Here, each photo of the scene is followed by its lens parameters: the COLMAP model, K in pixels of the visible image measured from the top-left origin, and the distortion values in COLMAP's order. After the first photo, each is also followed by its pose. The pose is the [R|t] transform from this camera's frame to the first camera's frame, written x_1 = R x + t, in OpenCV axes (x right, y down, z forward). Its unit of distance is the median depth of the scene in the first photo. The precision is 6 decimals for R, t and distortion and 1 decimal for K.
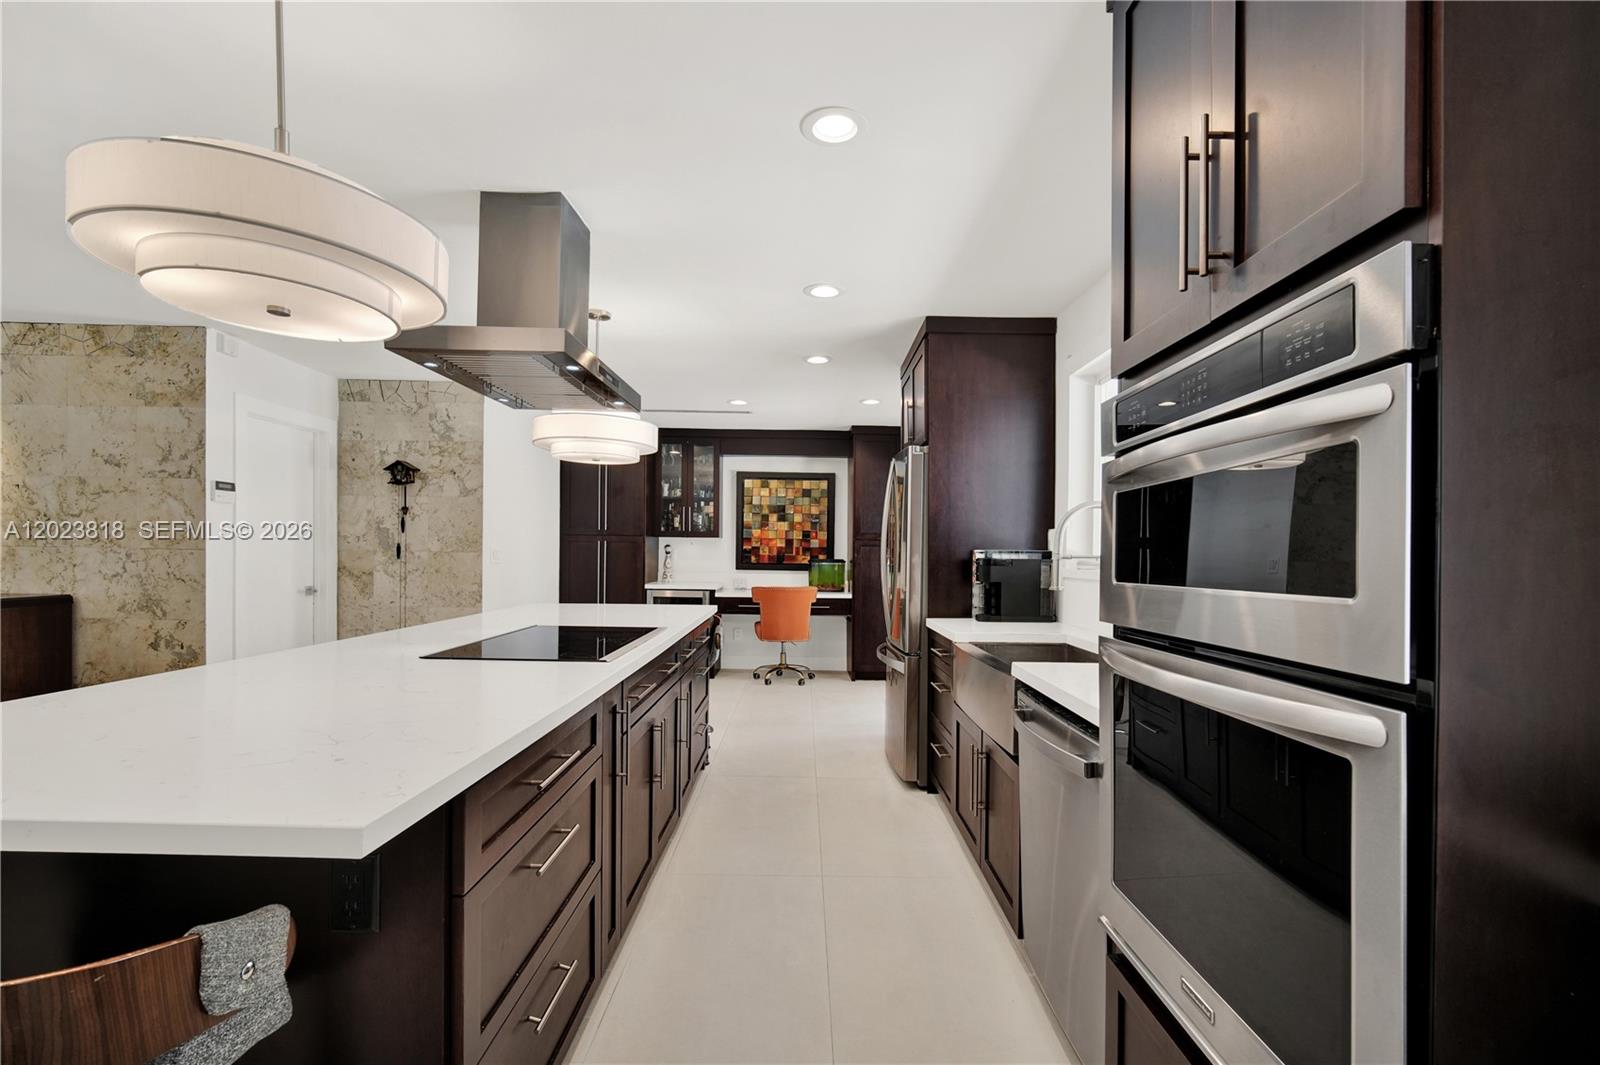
lens RADIAL K [[714.5, 0, 807.2], [0, 714.5, 553.6], [0, 0, 1]] dist [-0.015048, 0.003049]
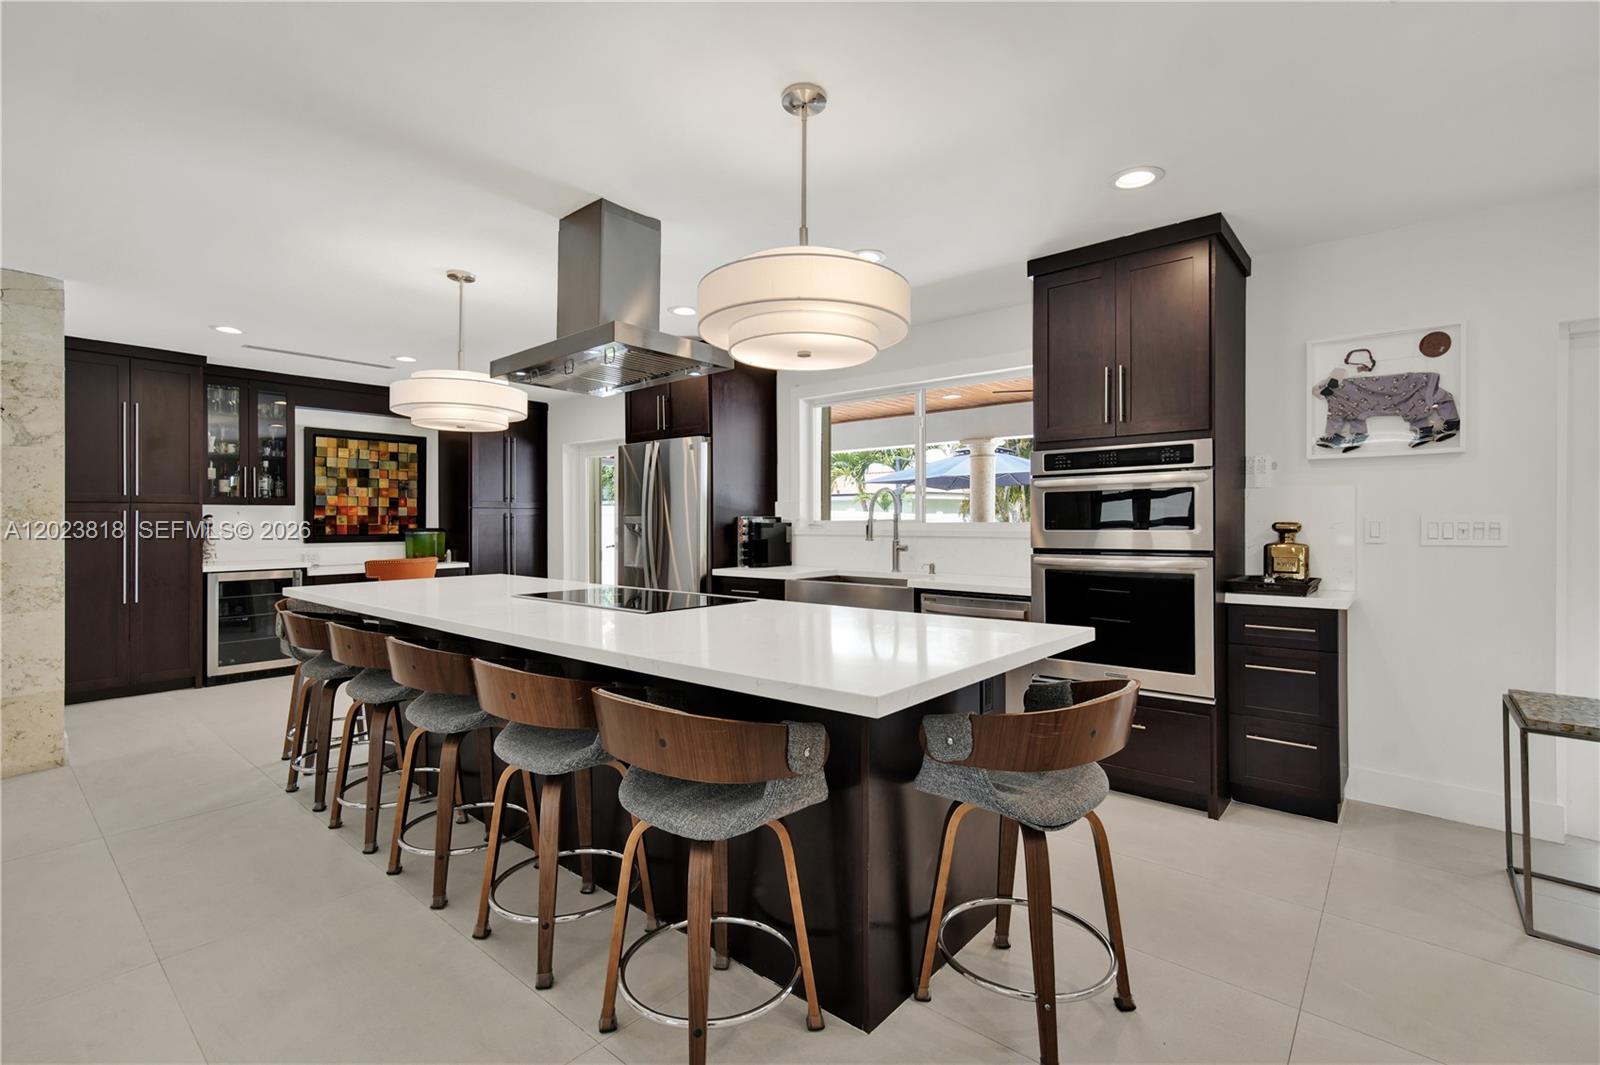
lens RADIAL K [[714.5, 0, 794.4], [0, 714.5, 528.1], [0, 0, 1]] dist [-0.015048, 0.003049]
pose [[0.662367, -0.020949, 0.748886, -0.496348], [0.011411, 0.999775, 0.017874, -0.005407], [-0.749092, -0.003294, 0.662457, 0.016791]]
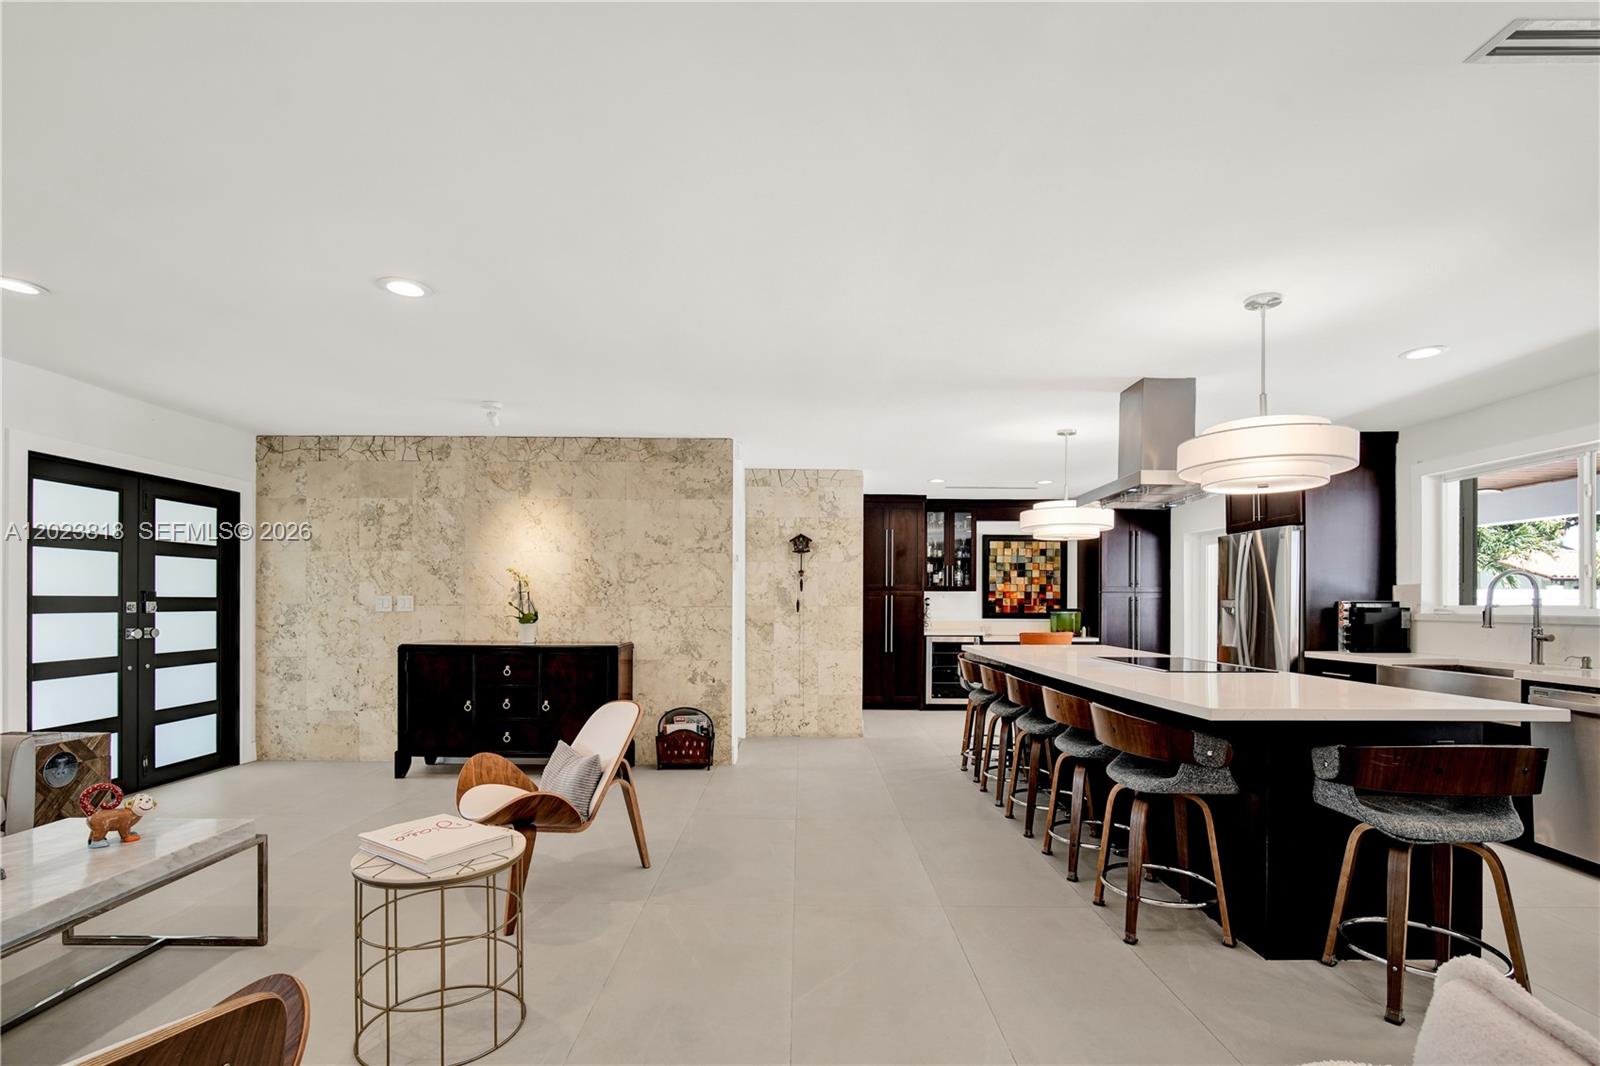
lens RADIAL K [[714.5, 0, 797.8], [0, 714.5, 594.2], [0, 0, 1]] dist [-0.015048, 0.003049]
pose [[0.999538, -0.010512, -0.028514, -0.530392], [0.010180, 0.999879, -0.011763, -0.009689], [0.028634, 0.011467, 0.999524, -0.252738]]
